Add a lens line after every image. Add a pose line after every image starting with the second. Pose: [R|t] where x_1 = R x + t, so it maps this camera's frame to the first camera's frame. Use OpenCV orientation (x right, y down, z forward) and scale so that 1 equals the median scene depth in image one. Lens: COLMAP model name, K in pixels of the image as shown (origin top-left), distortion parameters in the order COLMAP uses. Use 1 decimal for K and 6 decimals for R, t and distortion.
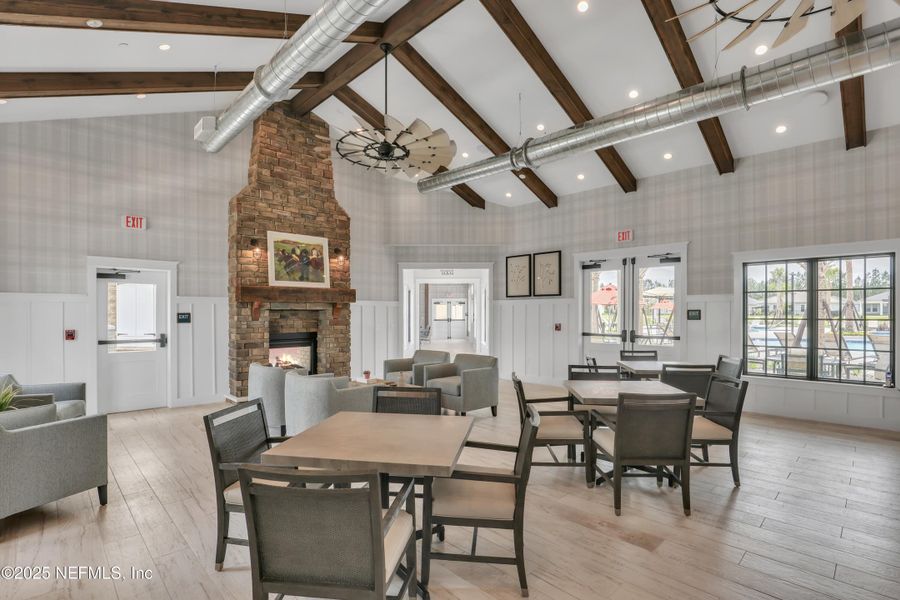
lens RADIAL K [[423.0, 0, 447.3], [0, 423.0, 302.6], [0, 0, 1]] dist [-0.012164, 0.000145]
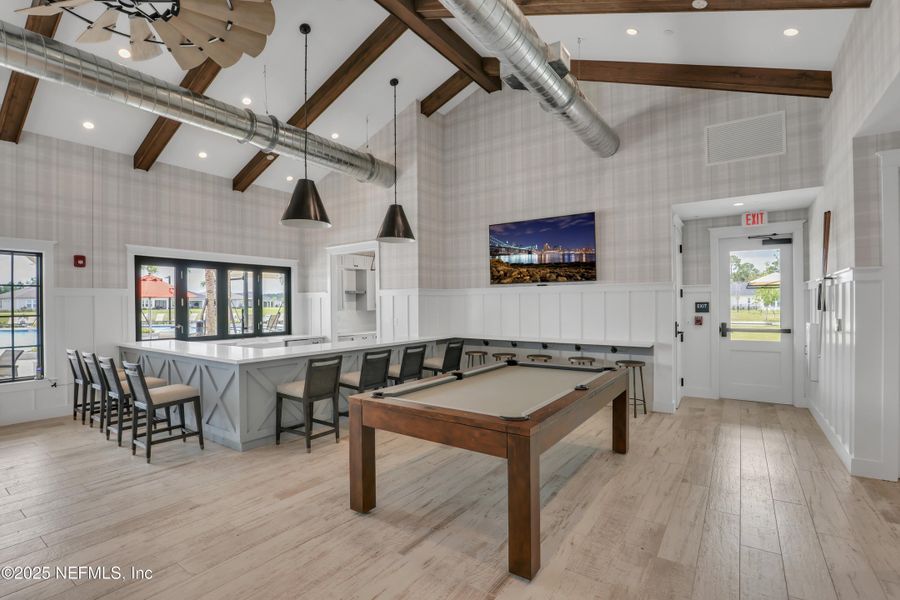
lens RADIAL K [[430.4, 0, 446.9], [0, 430.4, 299.2], [0, 0, 1]] dist [-0.030088, 0.000442]
pose [[-0.199505, 0.007977, 0.979864, -0.343110], [-0.006339, 0.999935, -0.009431, 0.003859], [-0.979876, -0.008093, -0.199442, 0.360316]]
